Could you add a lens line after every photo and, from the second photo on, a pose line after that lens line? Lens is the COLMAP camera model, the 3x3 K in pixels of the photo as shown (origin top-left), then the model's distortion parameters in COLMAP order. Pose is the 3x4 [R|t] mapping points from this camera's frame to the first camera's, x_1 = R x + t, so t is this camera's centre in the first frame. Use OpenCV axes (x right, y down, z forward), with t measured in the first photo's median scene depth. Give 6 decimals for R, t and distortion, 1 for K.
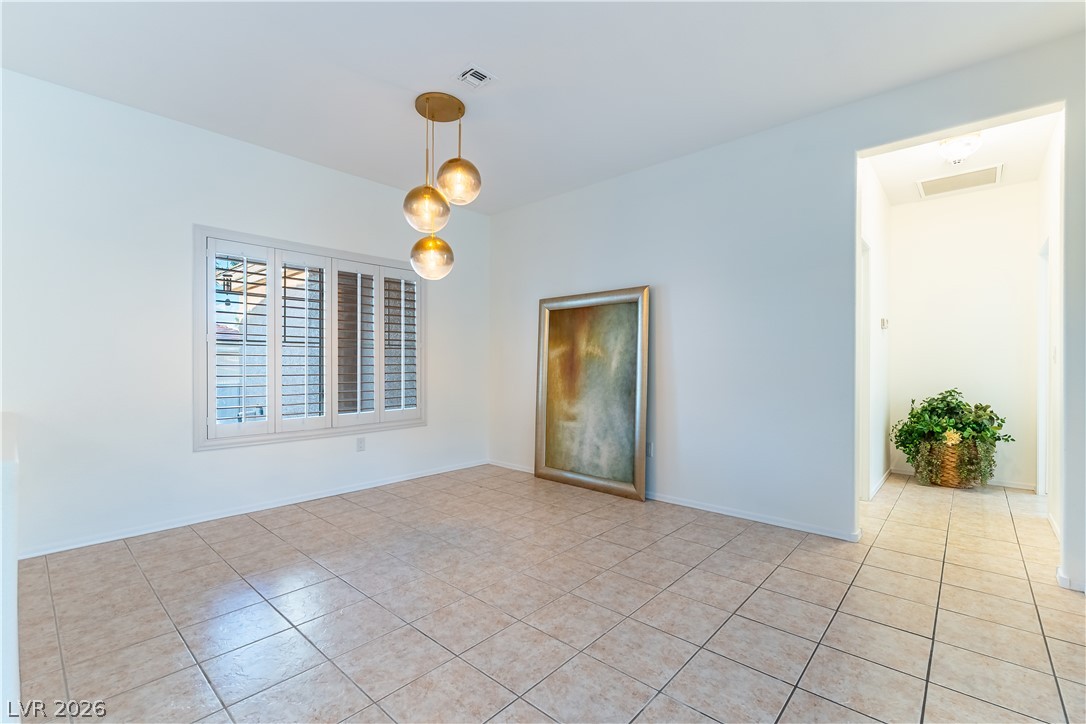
lens RADIAL K [[472.7, 0, 548.4], [0, 472.7, 363.1], [0, 0, 1]] dist [-0.000432, -0.000186]
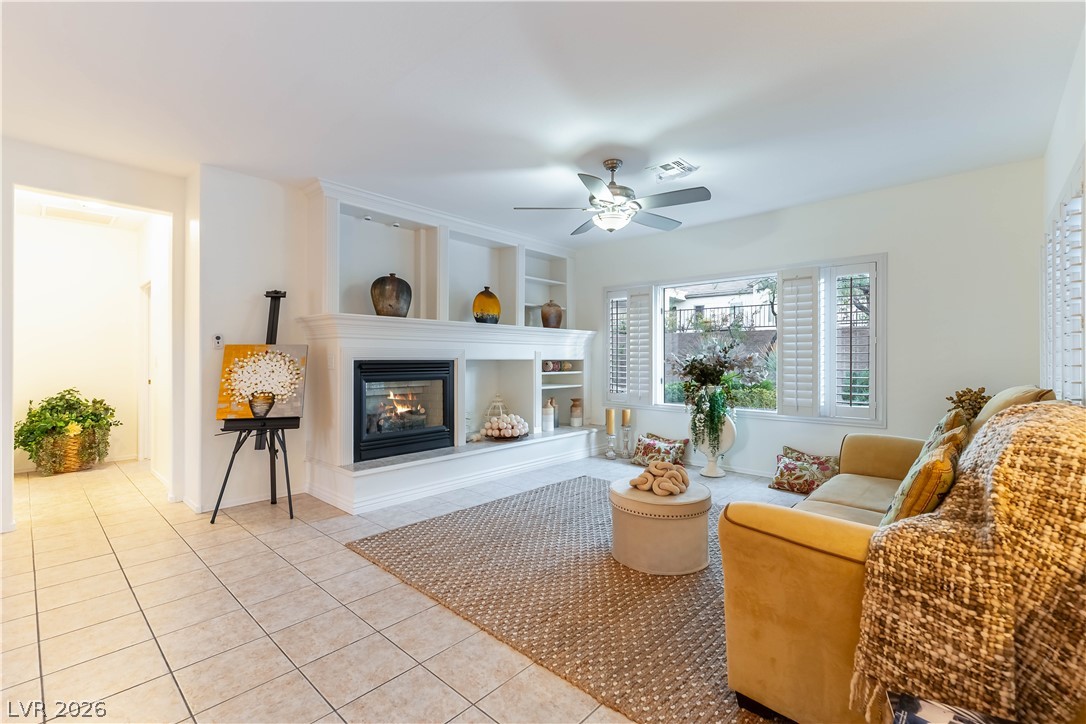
lens RADIAL K [[474.7, 0, 554.1], [0, 474.7, 357.4], [0, 0, 1]] dist [0.001623, 0.000115]
pose [[-0.000788, -0.000864, 0.999999, -0.351388], [-0.003084, 0.999995, 0.000862, -0.028354], [-0.999995, -0.003083, -0.000791, -0.208555]]
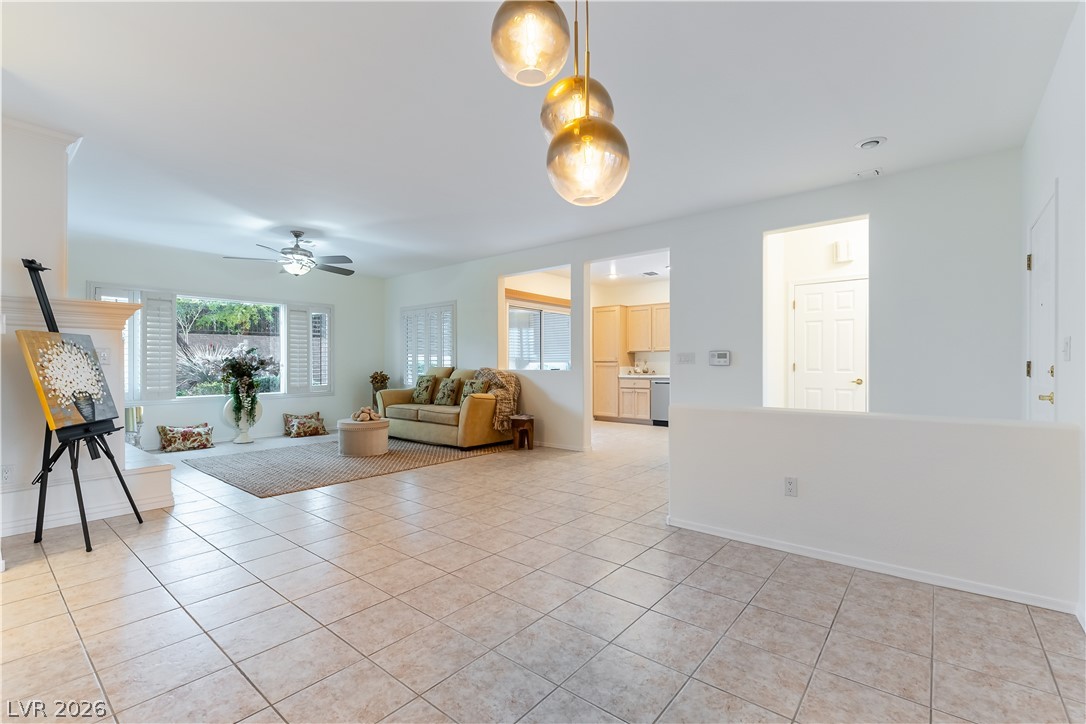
lens RADIAL K [[472.7, 0, 548.4], [0, 472.7, 363.1], [0, 0, 1]] dist [-0.000432, -0.000186]
pose [[-0.999067, -0.000882, -0.043177, -0.135626], [-0.000678, 0.999989, -0.004727, -0.000557], [0.043181, -0.004693, -0.999056, 1.145775]]
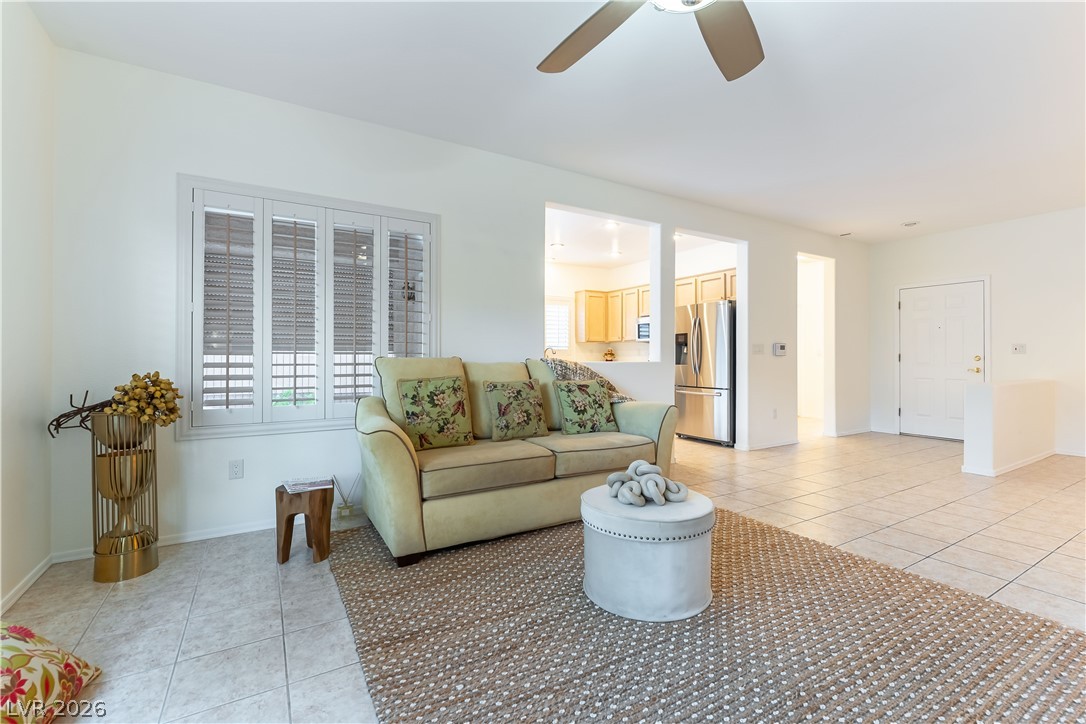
lens RADIAL K [[477.7, 0, 548.6], [0, 477.7, 353.2], [0, 0, 1]] dist [0.000893, -0.000011]
pose [[-0.291354, -0.011115, -0.956551, 0.958781], [-0.000223, 0.999933, -0.011552, 0.008199], [0.956615, -0.003153, -0.291337, -0.318583]]
